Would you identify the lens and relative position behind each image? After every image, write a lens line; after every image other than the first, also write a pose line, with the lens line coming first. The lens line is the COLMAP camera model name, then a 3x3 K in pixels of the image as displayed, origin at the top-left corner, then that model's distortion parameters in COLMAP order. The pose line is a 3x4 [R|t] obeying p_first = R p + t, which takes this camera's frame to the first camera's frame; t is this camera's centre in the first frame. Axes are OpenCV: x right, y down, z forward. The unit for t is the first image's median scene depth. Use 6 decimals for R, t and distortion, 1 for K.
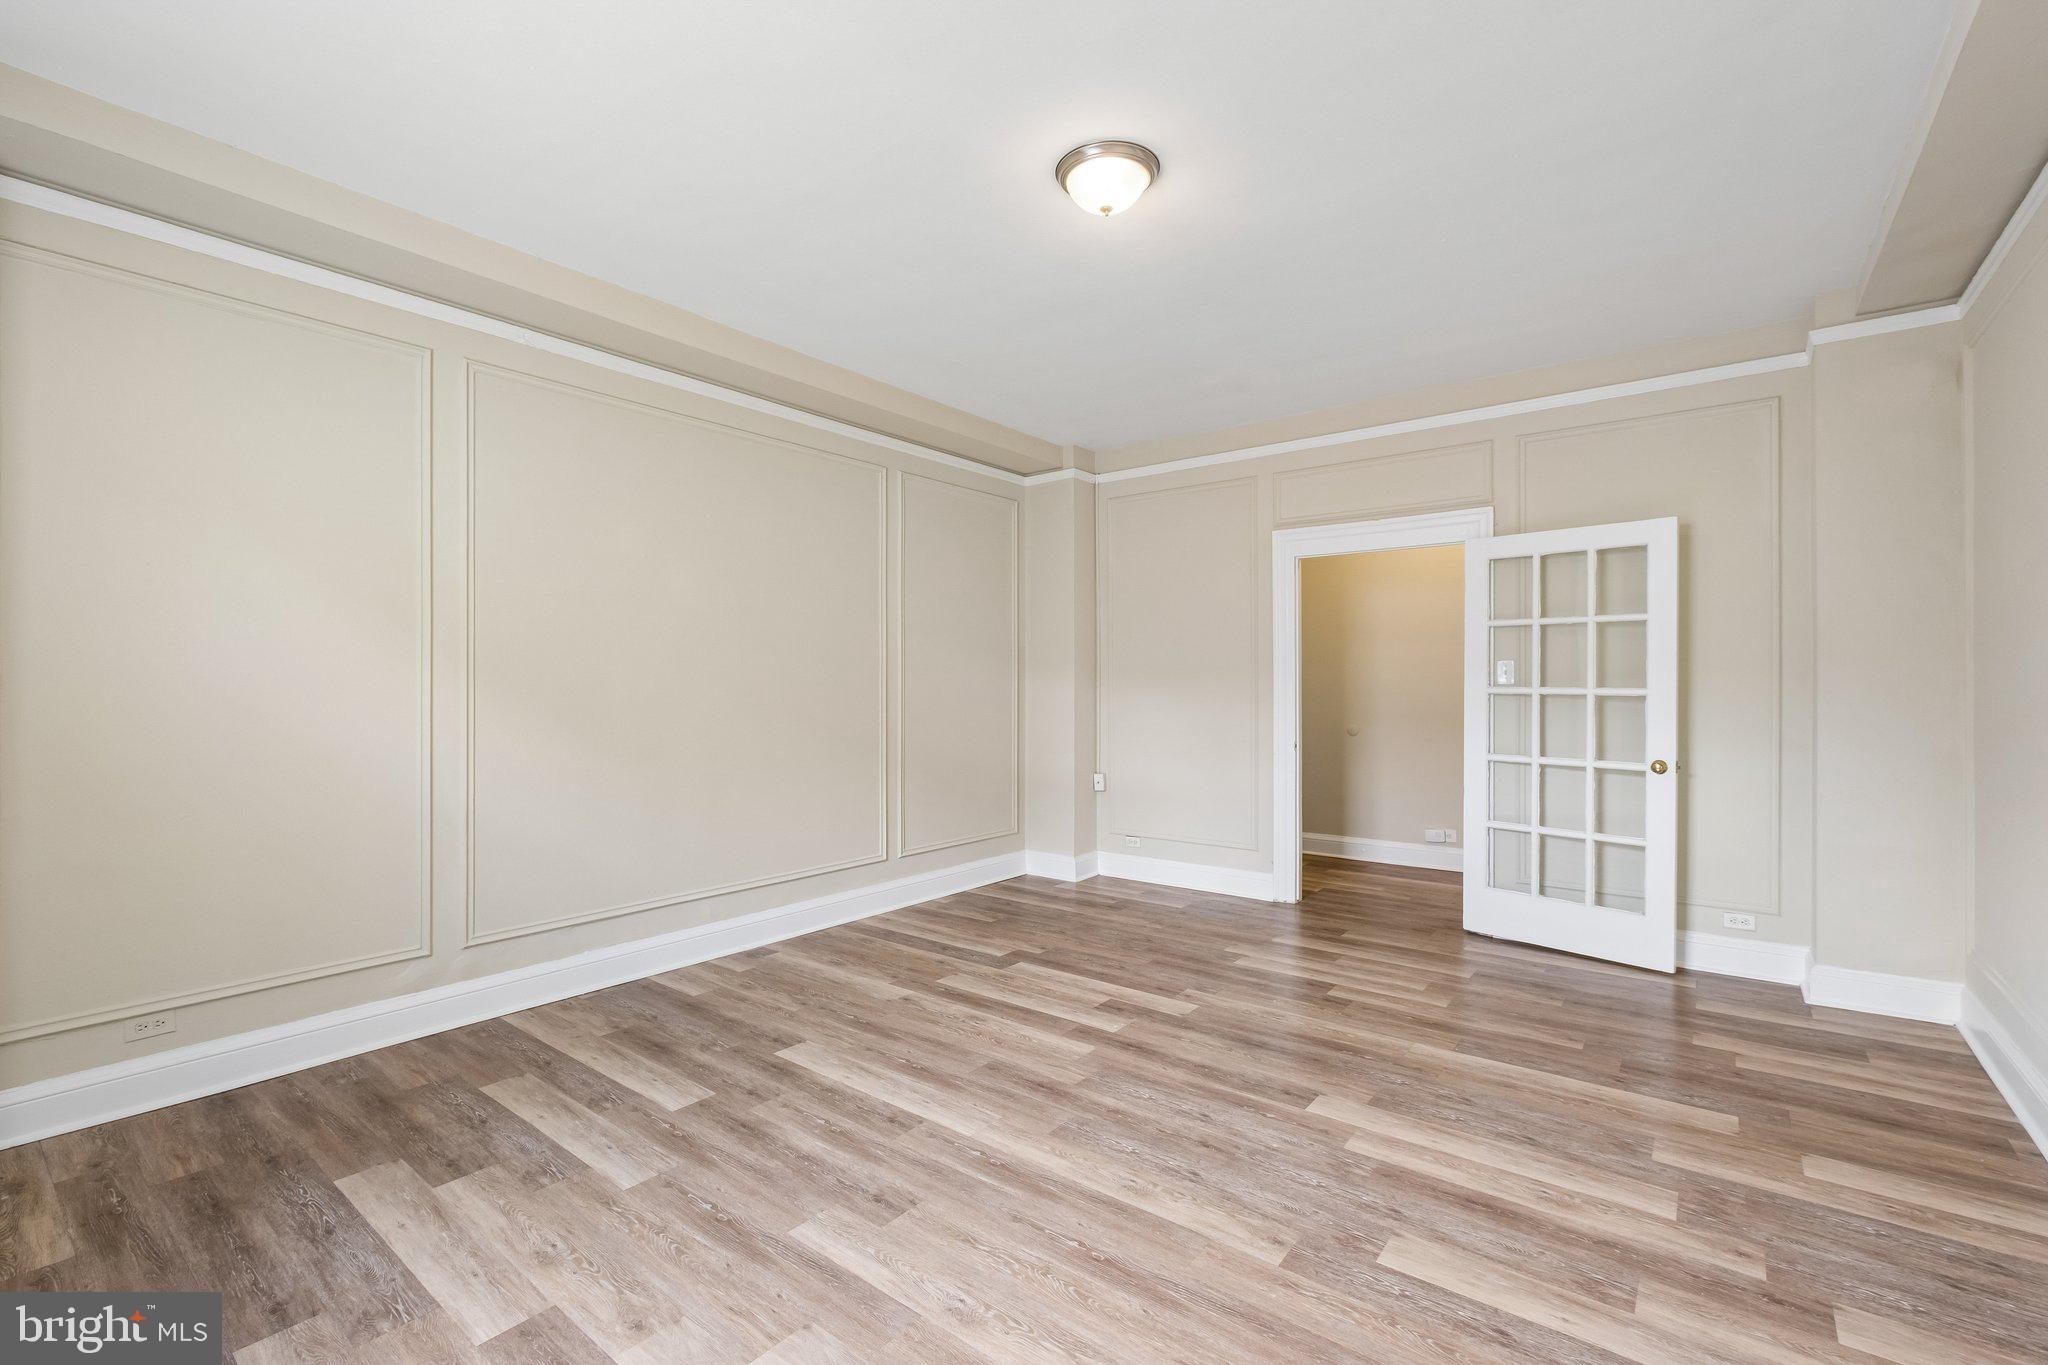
lens RADIAL K [[899.0, 0, 1035.3], [0, 899.0, 676.3], [0, 0, 1]] dist [0.001402, 0.000804]
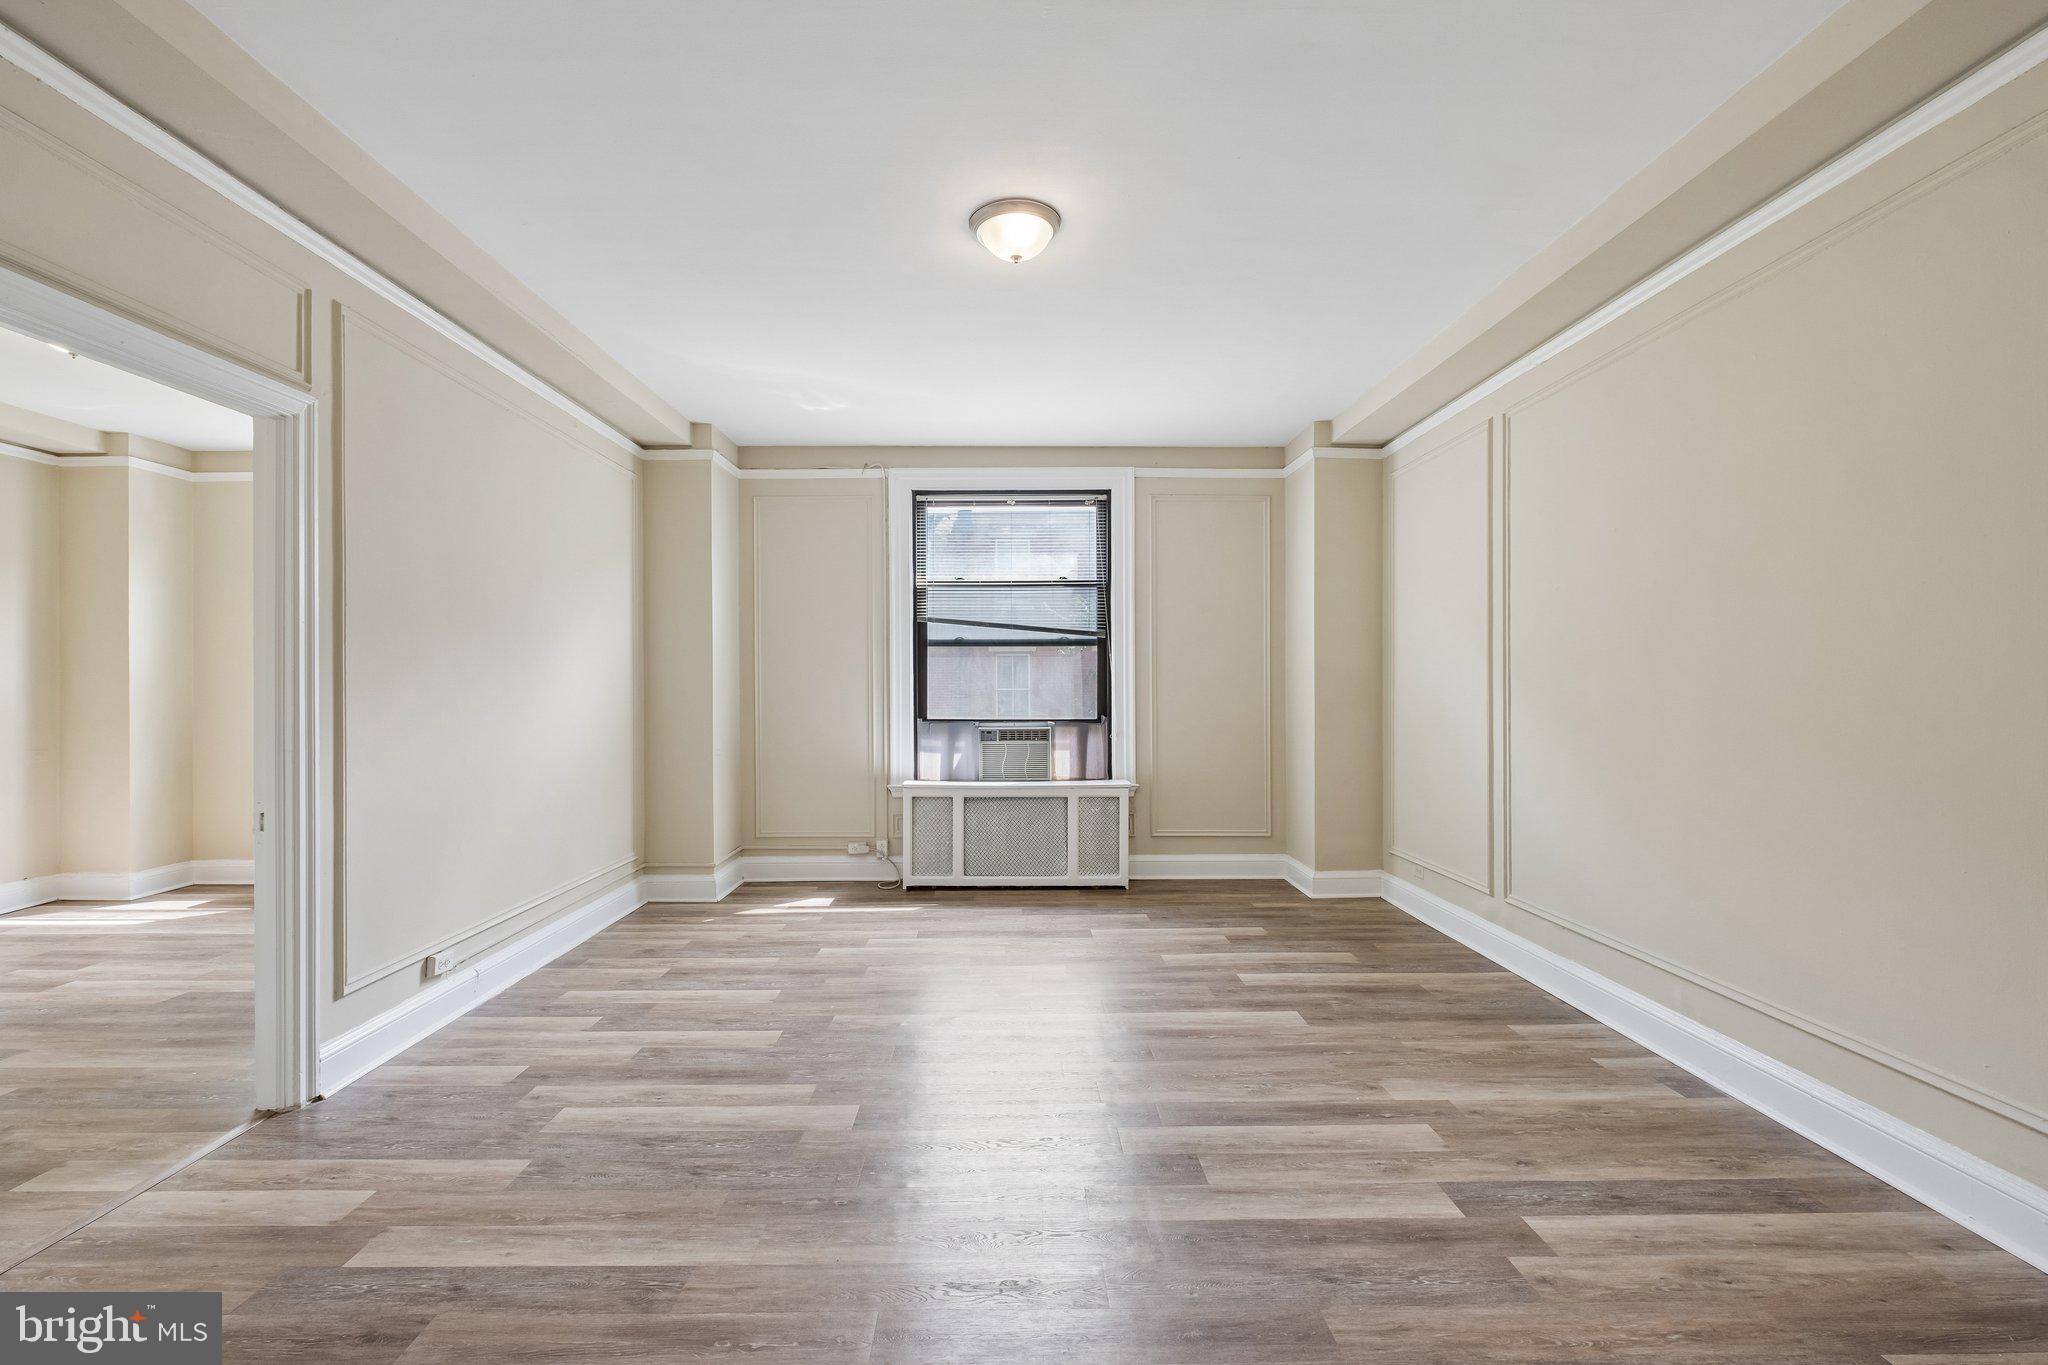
lens RADIAL K [[899.0, 0, 1043.4], [0, 899.0, 694.2], [0, 0, 1]] dist [0.001402, 0.000804]
pose [[-0.772780, 0.009447, -0.634604, 0.726512], [0.010425, 0.999943, 0.002191, 0.007957], [0.634589, -0.004922, -0.772834, 1.783495]]
